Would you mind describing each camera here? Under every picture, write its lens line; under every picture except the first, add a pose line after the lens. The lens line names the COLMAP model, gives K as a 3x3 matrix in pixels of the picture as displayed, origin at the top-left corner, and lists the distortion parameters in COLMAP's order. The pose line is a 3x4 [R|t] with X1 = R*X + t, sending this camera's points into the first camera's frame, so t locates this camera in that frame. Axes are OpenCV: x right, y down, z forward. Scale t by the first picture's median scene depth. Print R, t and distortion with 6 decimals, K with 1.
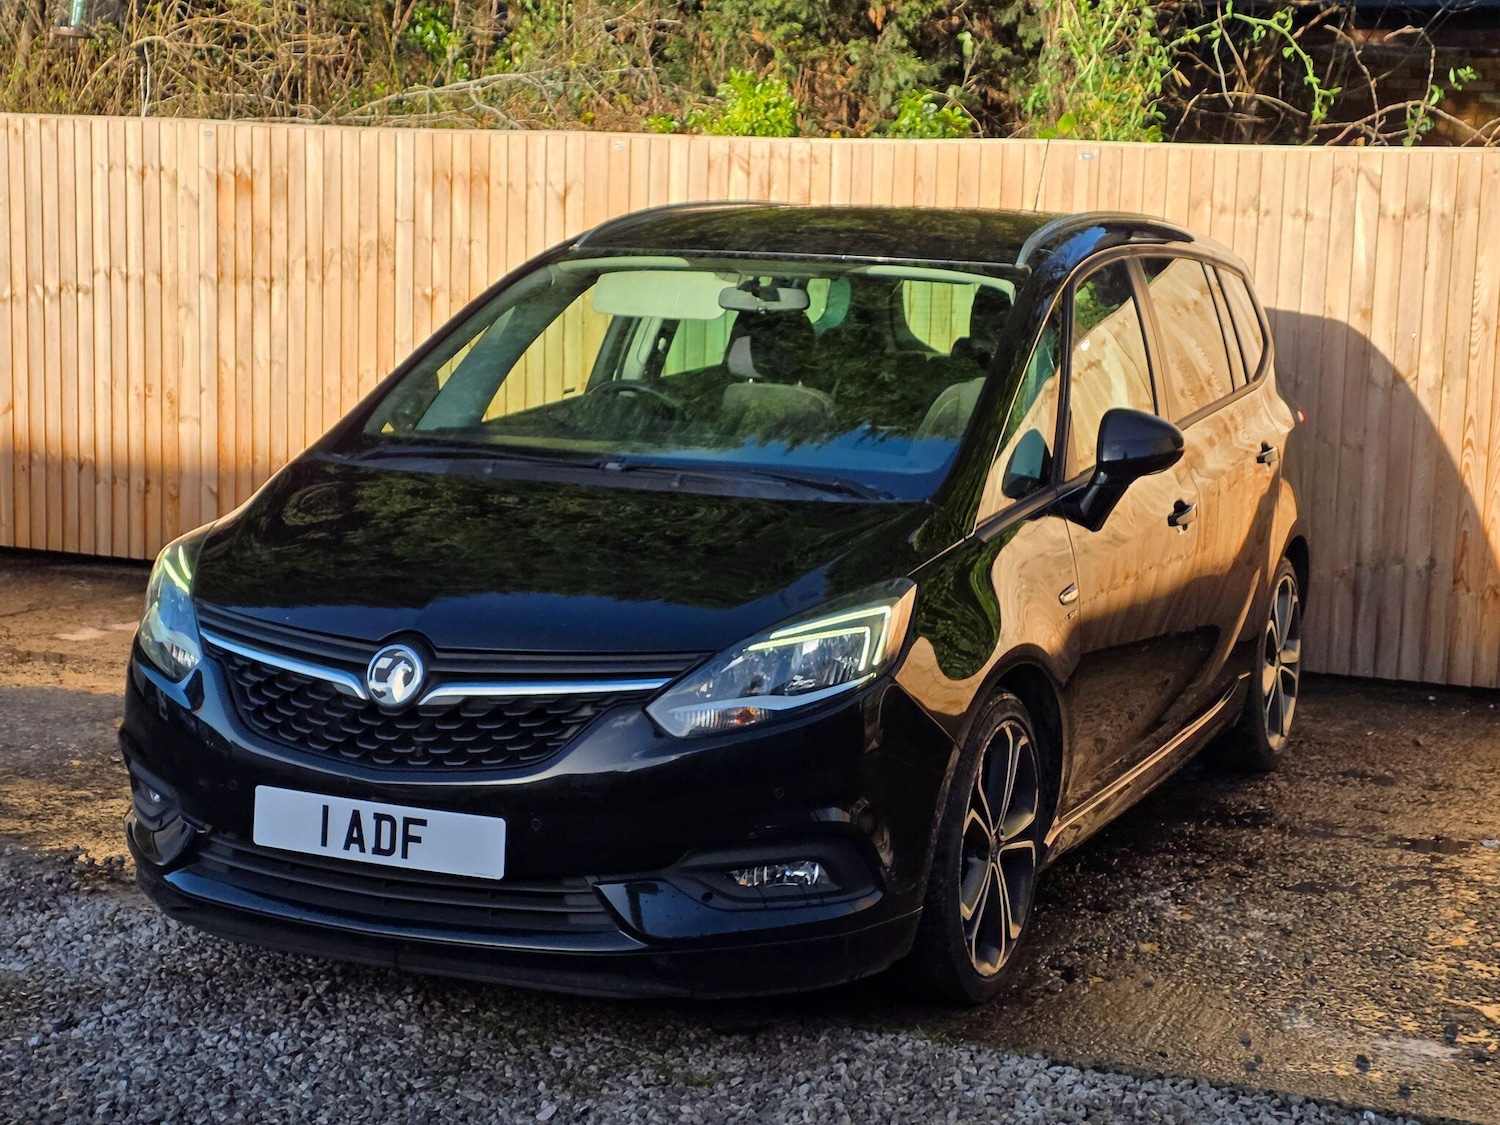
lens RADIAL K [[2619.4, 0, 778.2], [0, 2619.4, 543.6], [0, 0, 1]] dist [0.152738, -0.290448]
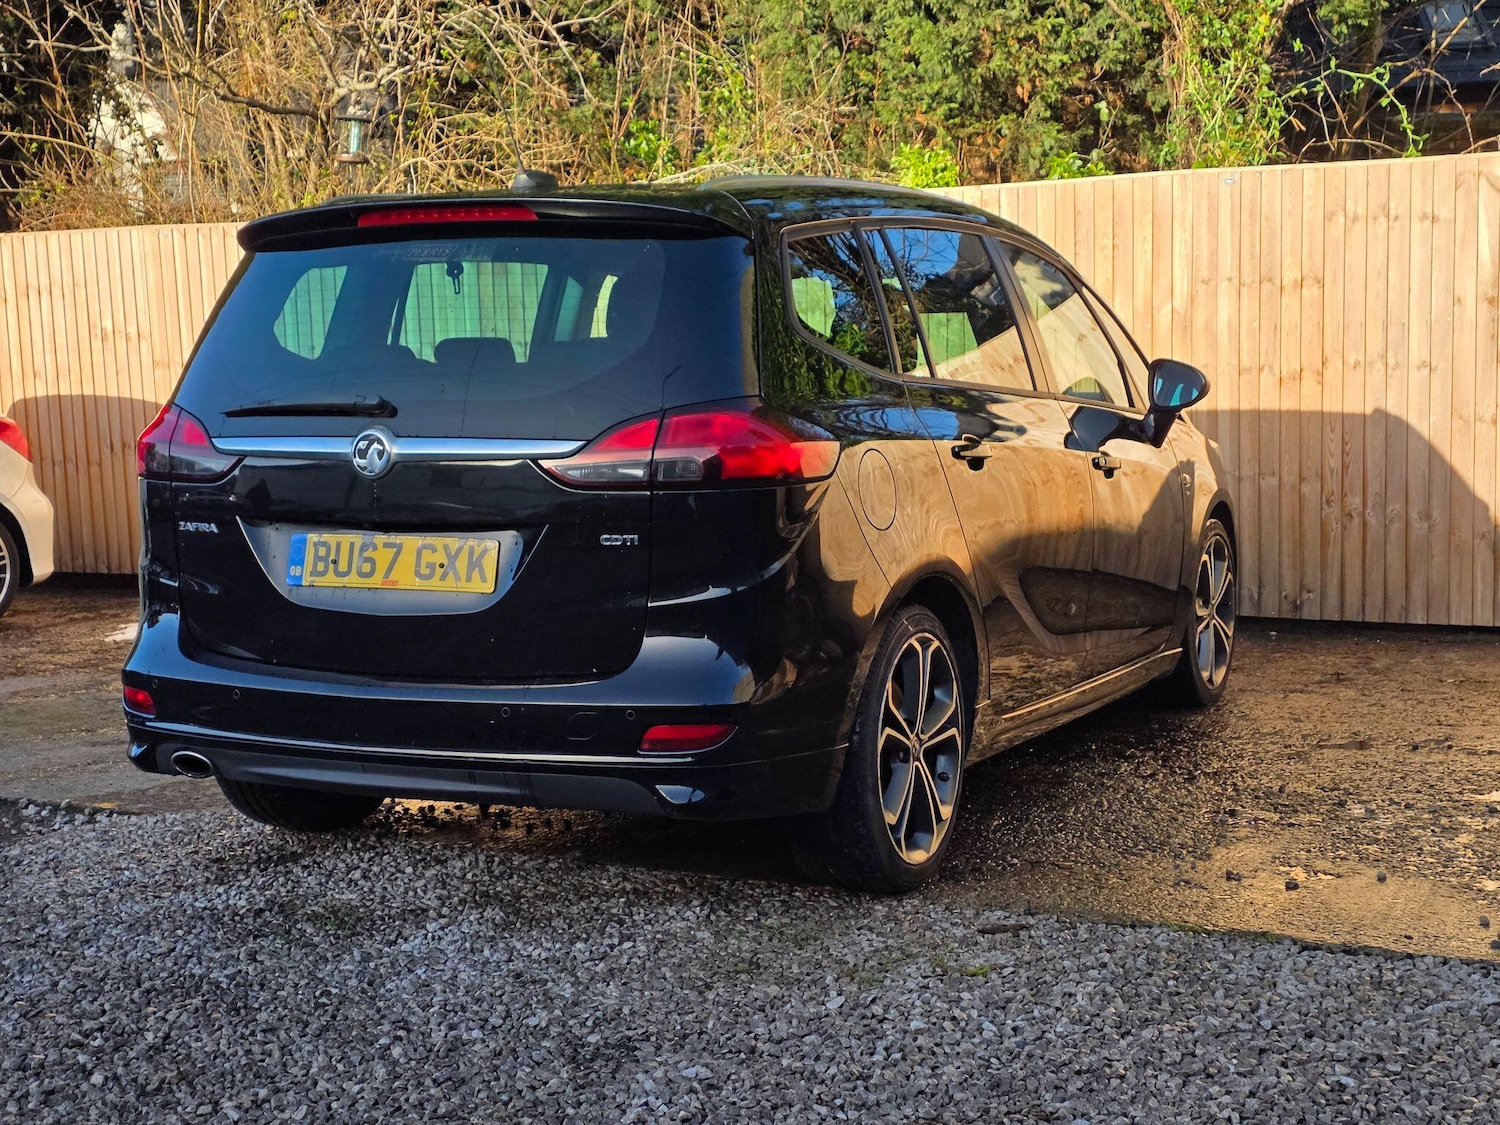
lens RADIAL K [[2128.8, 0, 746.0], [0, 2128.8, 556.3], [0, 0, 1]] dist [0.182145, -0.496449]
pose [[0.995311, -0.050308, -0.082611, -0.037373], [0.048580, 0.998559, -0.022798, 0.045108], [0.083639, 0.018678, 0.996321, 0.104910]]
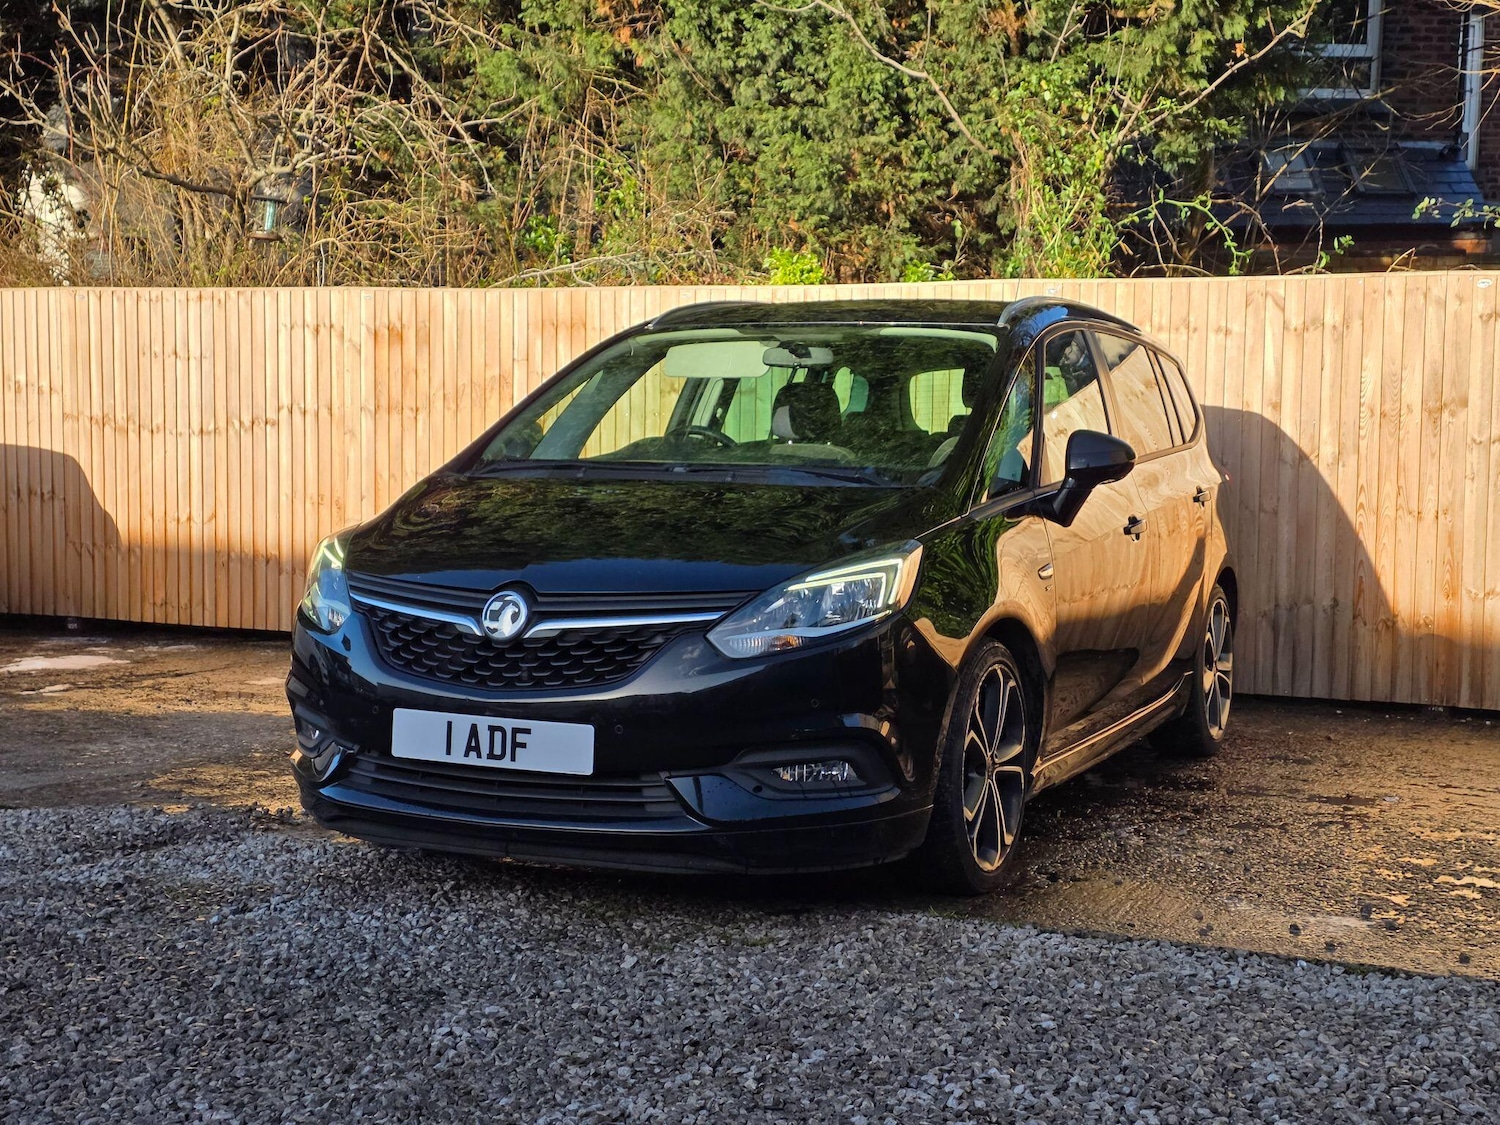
lens RADIAL K [[2040.4, 0, 793.1], [0, 2040.4, 534.0], [0, 0, 1]] dist [0.149012, -0.291151]
pose [[0.999816, -0.015189, -0.011698, 0.002375], [0.014246, 0.996941, -0.076842, 0.079148], [0.012829, 0.076661, 0.996975, 0.029008]]
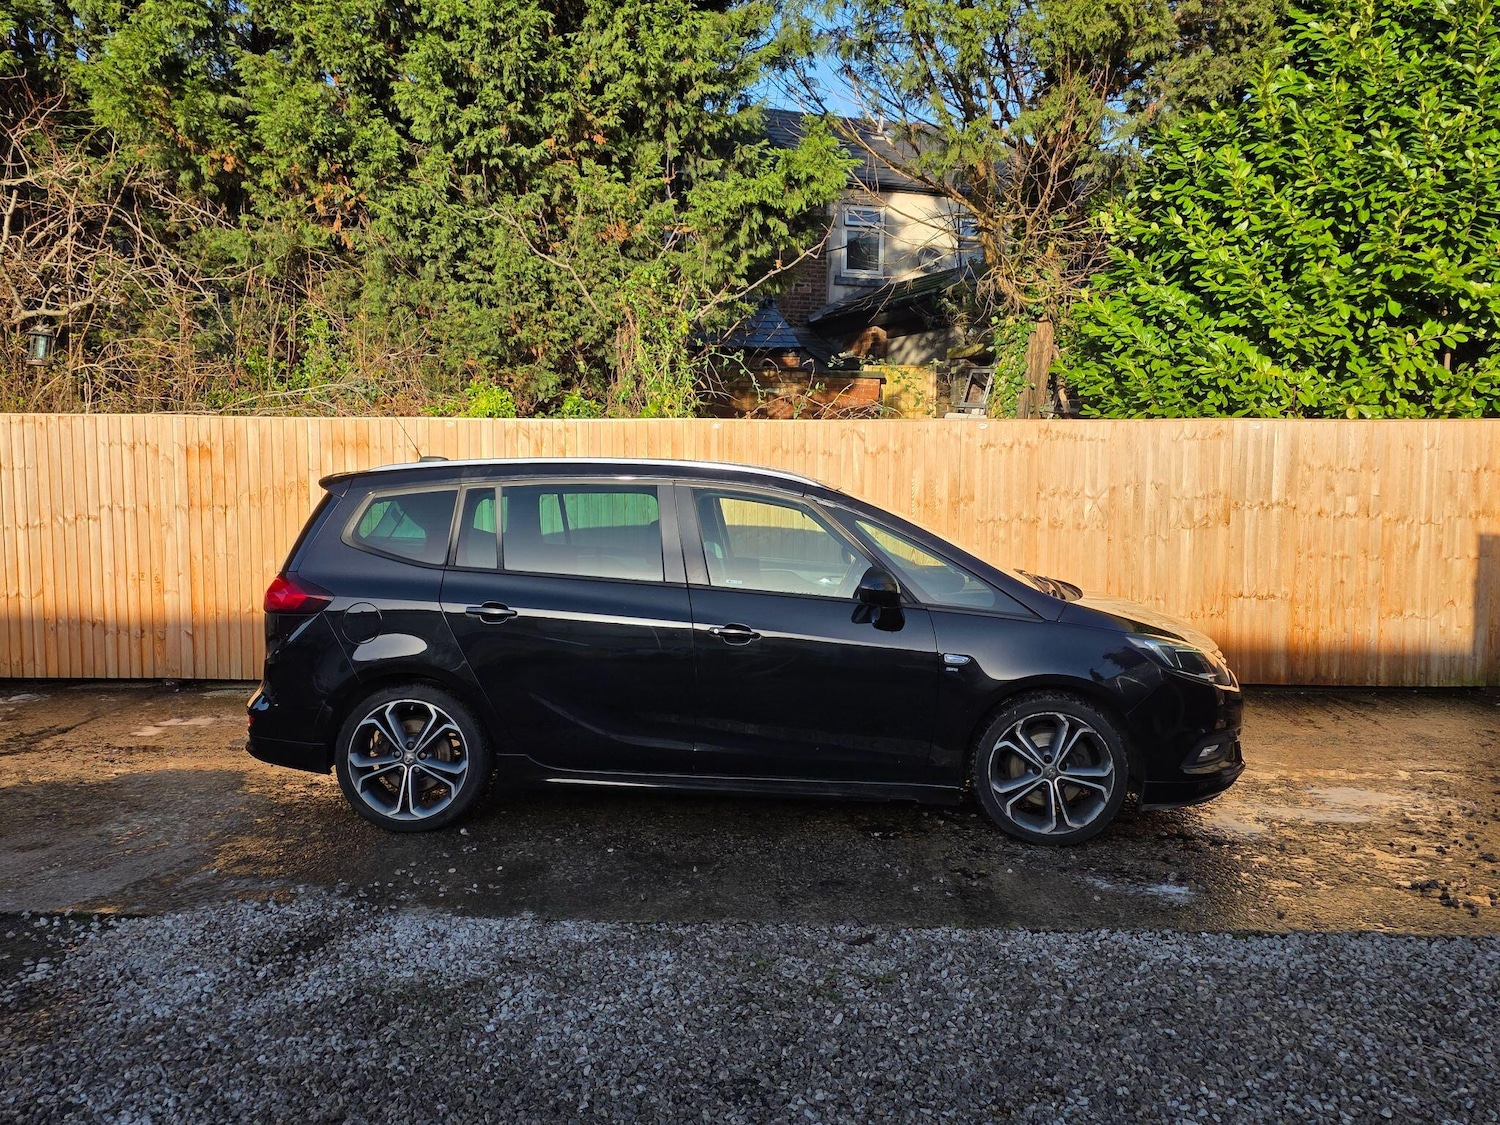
lens RADIAL K [[1267.0, 0, 743.4], [0, 1267.0, 535.0], [0, 0, 1]] dist [0.119134, -0.156352]
pose [[0.931219, -0.055487, 0.360212, -0.363897], [0.073135, 0.996689, -0.035539, -0.055824], [-0.357048, 0.059439, 0.932193, 0.213636]]
